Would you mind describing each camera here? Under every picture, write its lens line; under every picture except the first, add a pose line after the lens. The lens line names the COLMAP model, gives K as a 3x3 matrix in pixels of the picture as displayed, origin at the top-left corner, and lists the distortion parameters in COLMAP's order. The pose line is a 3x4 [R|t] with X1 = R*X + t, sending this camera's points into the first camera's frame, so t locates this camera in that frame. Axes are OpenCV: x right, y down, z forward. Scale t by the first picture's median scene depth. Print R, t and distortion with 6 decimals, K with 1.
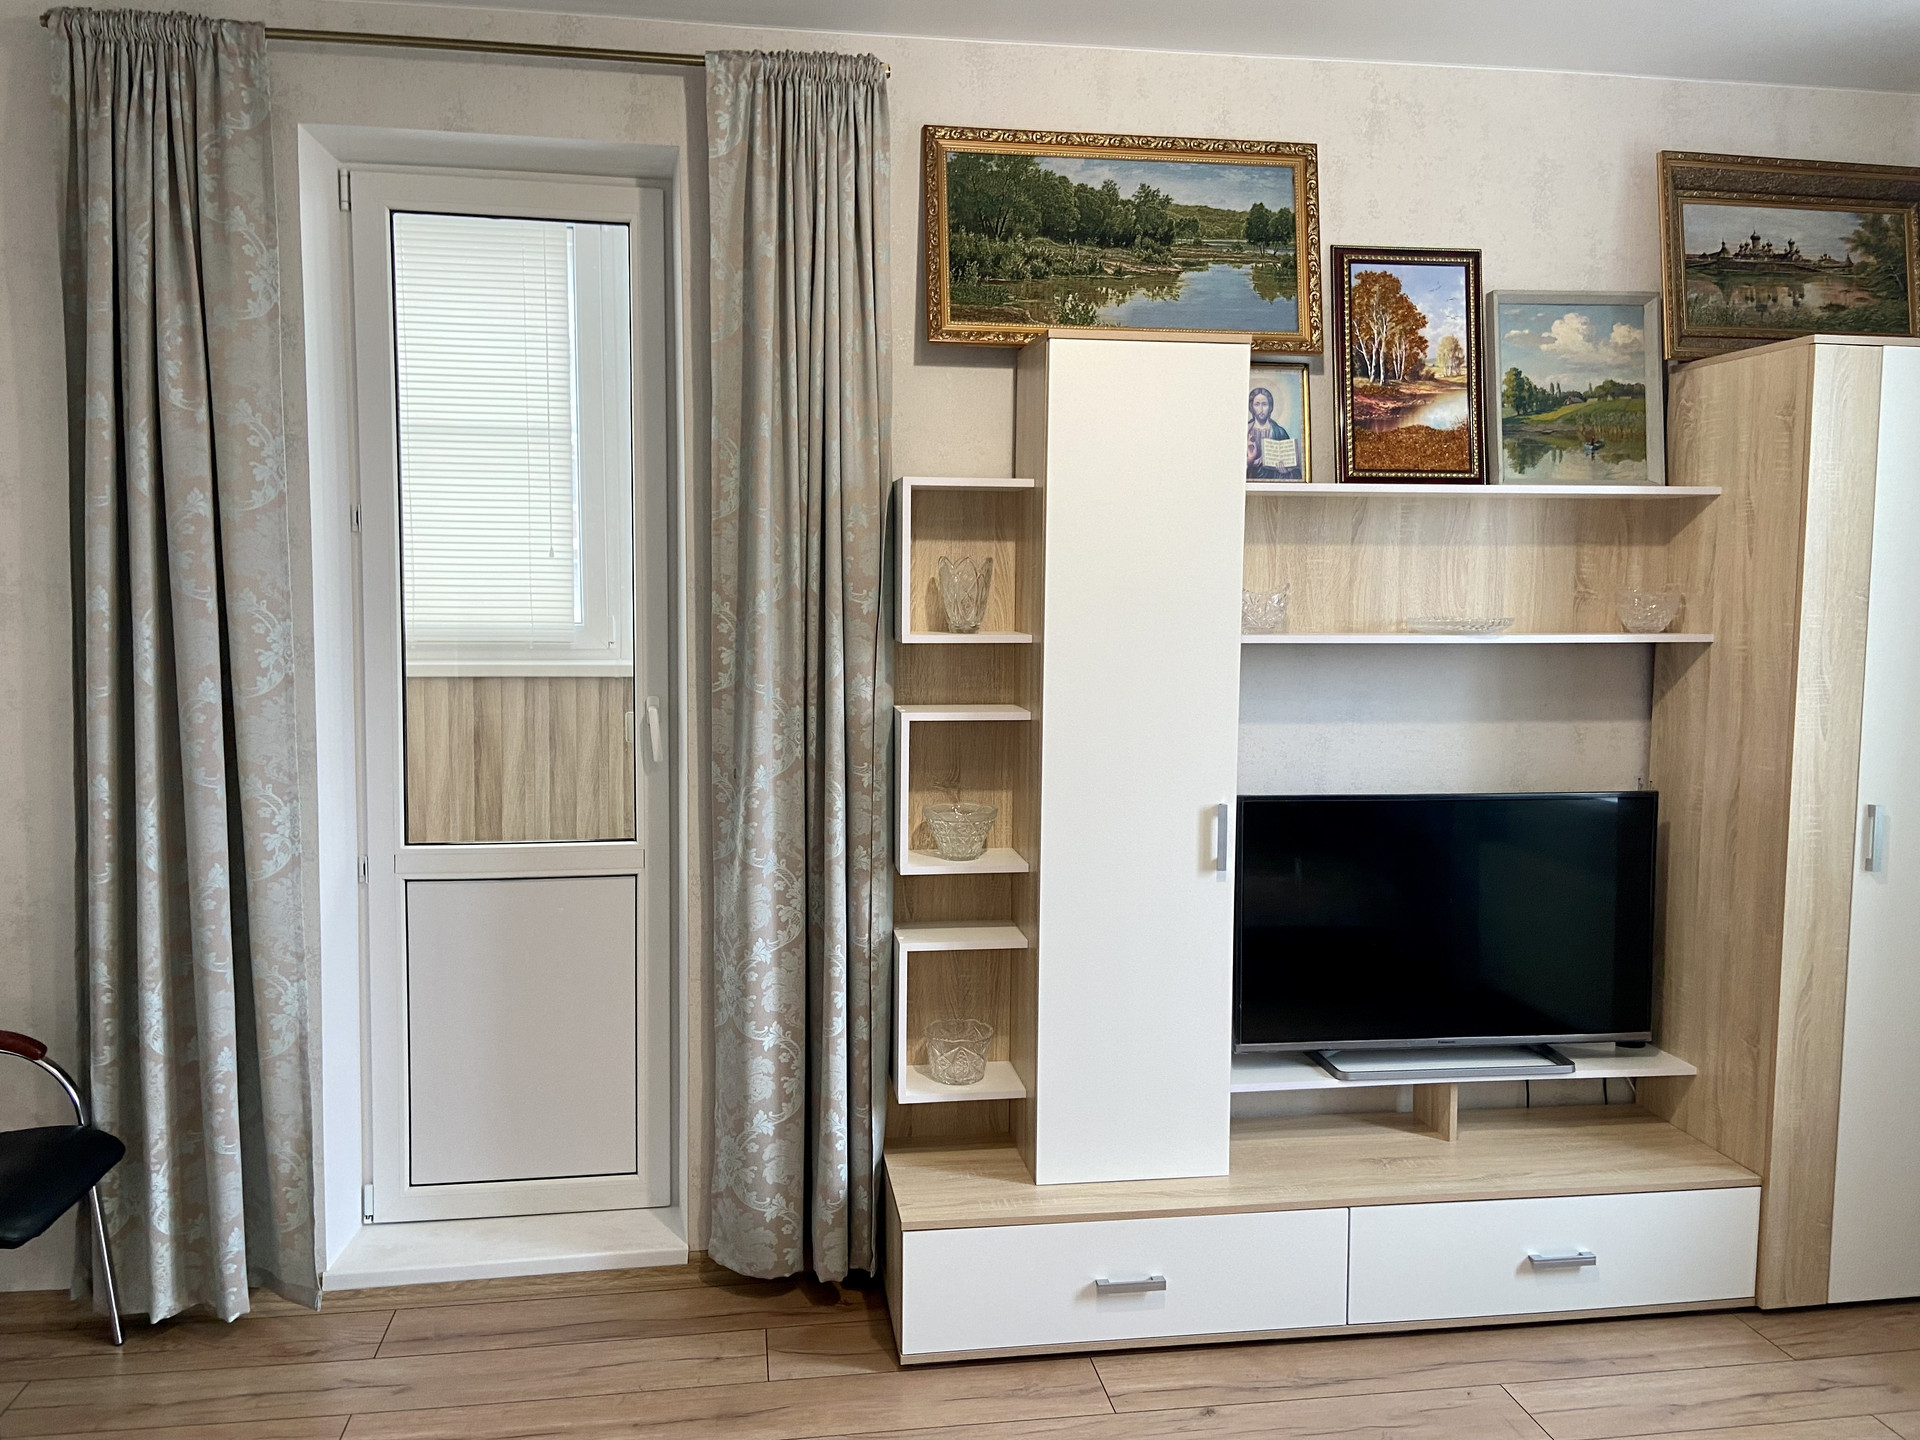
lens RADIAL K [[1447.4, 0, 955.0], [0, 1447.4, 703.3], [0, 0, 1]] dist [0.121669, -0.149865]
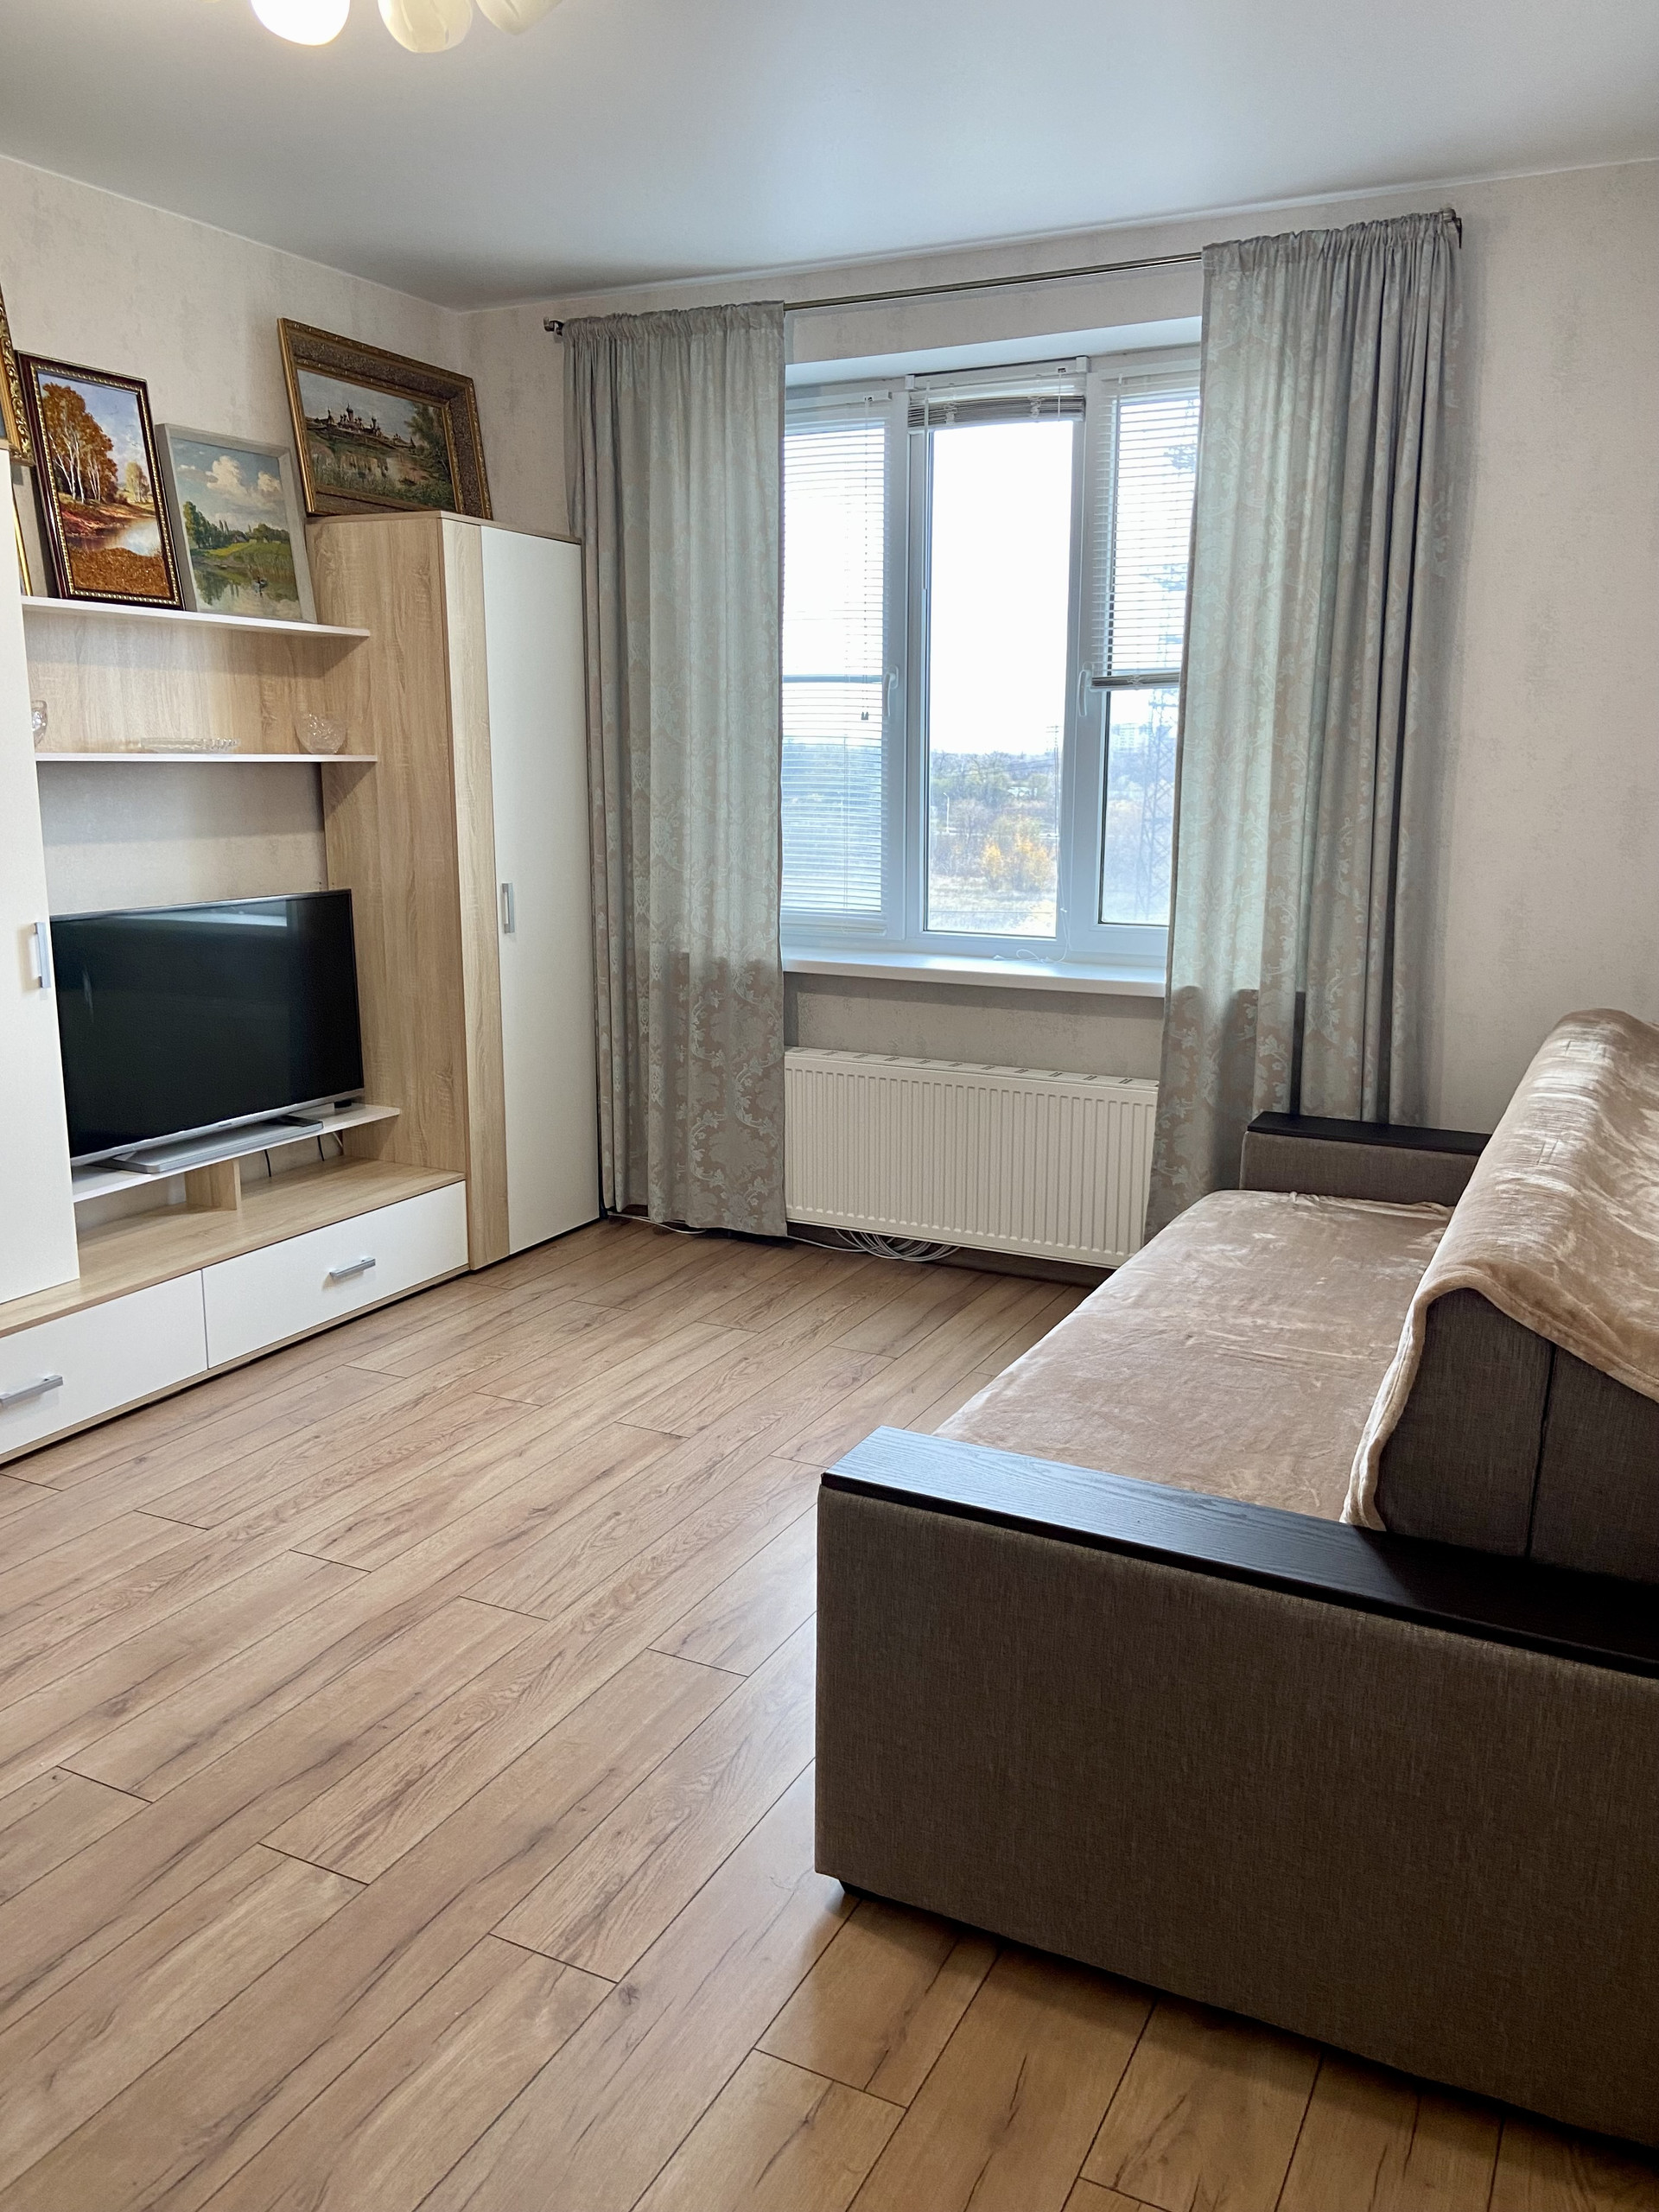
lens RADIAL K [[1667.6, 0, 842.6], [0, 1667.6, 1101.5], [0, 0, 1]] dist [0.121669, -0.149865]
pose [[0.584316, -0.168828, 0.793770, -0.412377], [0.062475, 0.984576, 0.163421, 0.030840], [-0.809118, -0.045899, 0.585852, -0.139614]]
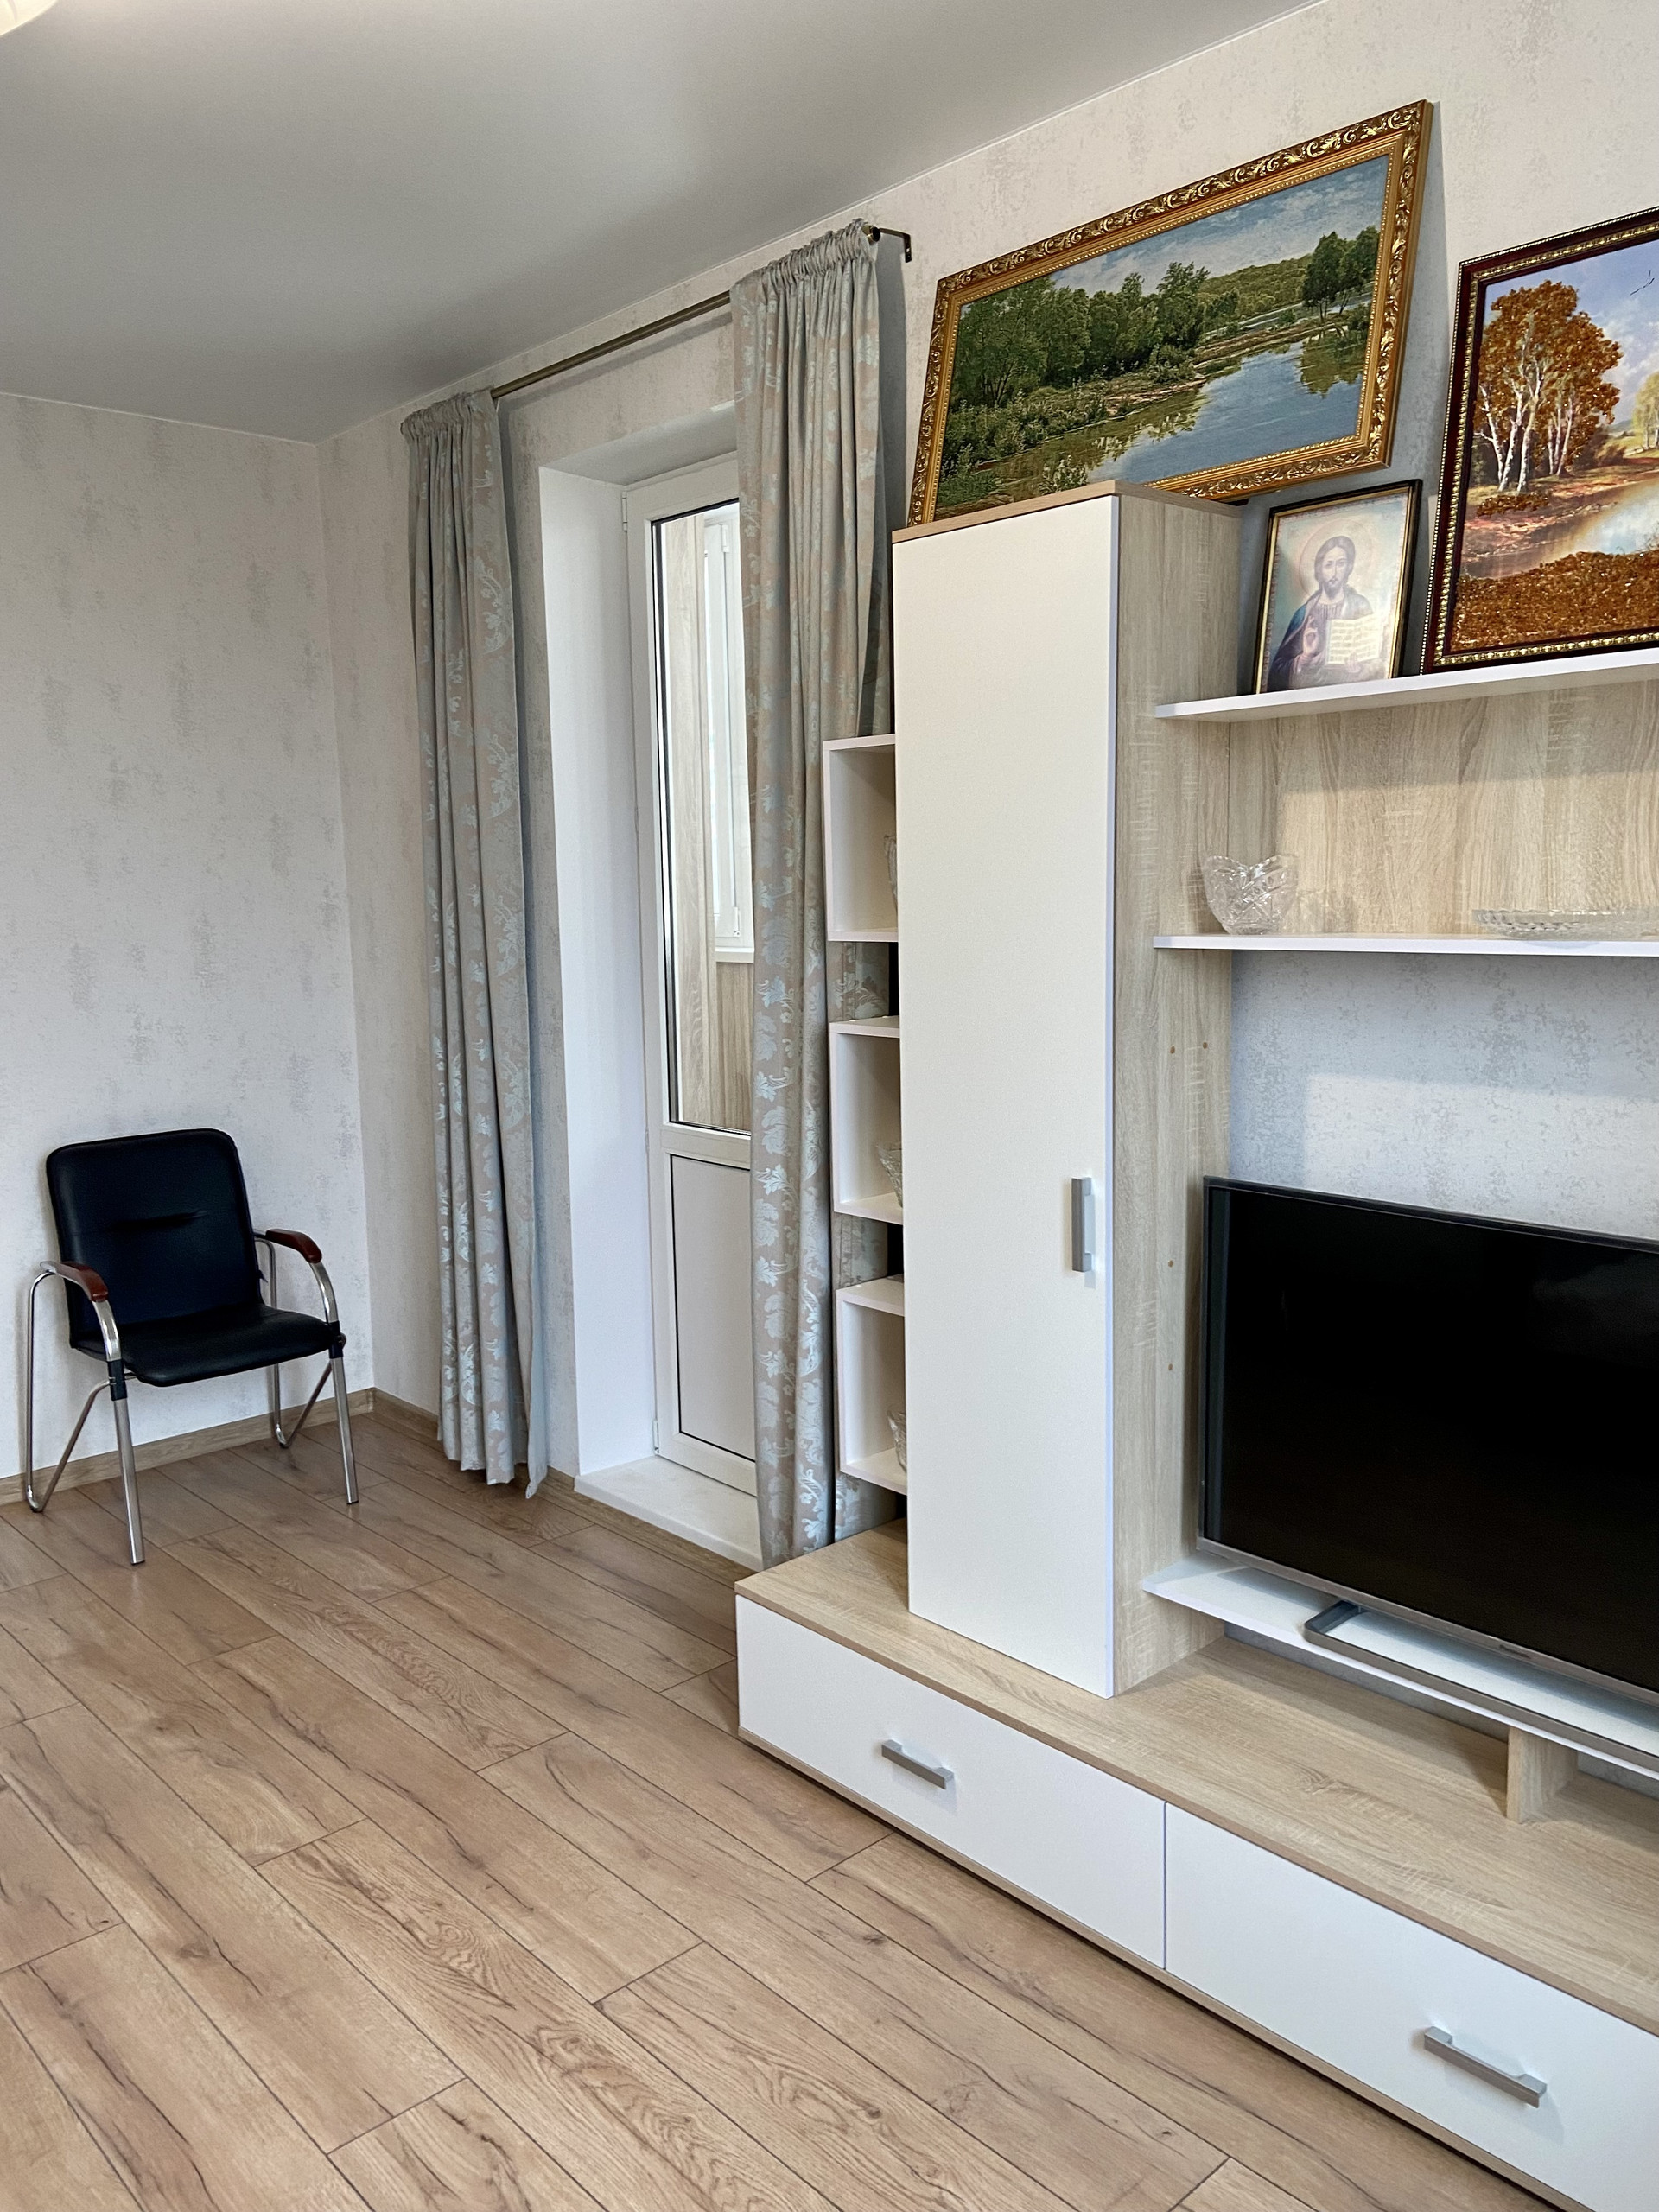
lens RADIAL K [[1660.0, 0, 821.0], [0, 1660.0, 1128.0], [0, 0, 1]] dist [0.129027, -0.157234]
pose [[0.558621, 0.106865, -0.822510, 0.706464], [-0.047088, 0.994152, 0.097185, -0.024625], [0.828085, -0.015560, 0.560386, 0.406813]]
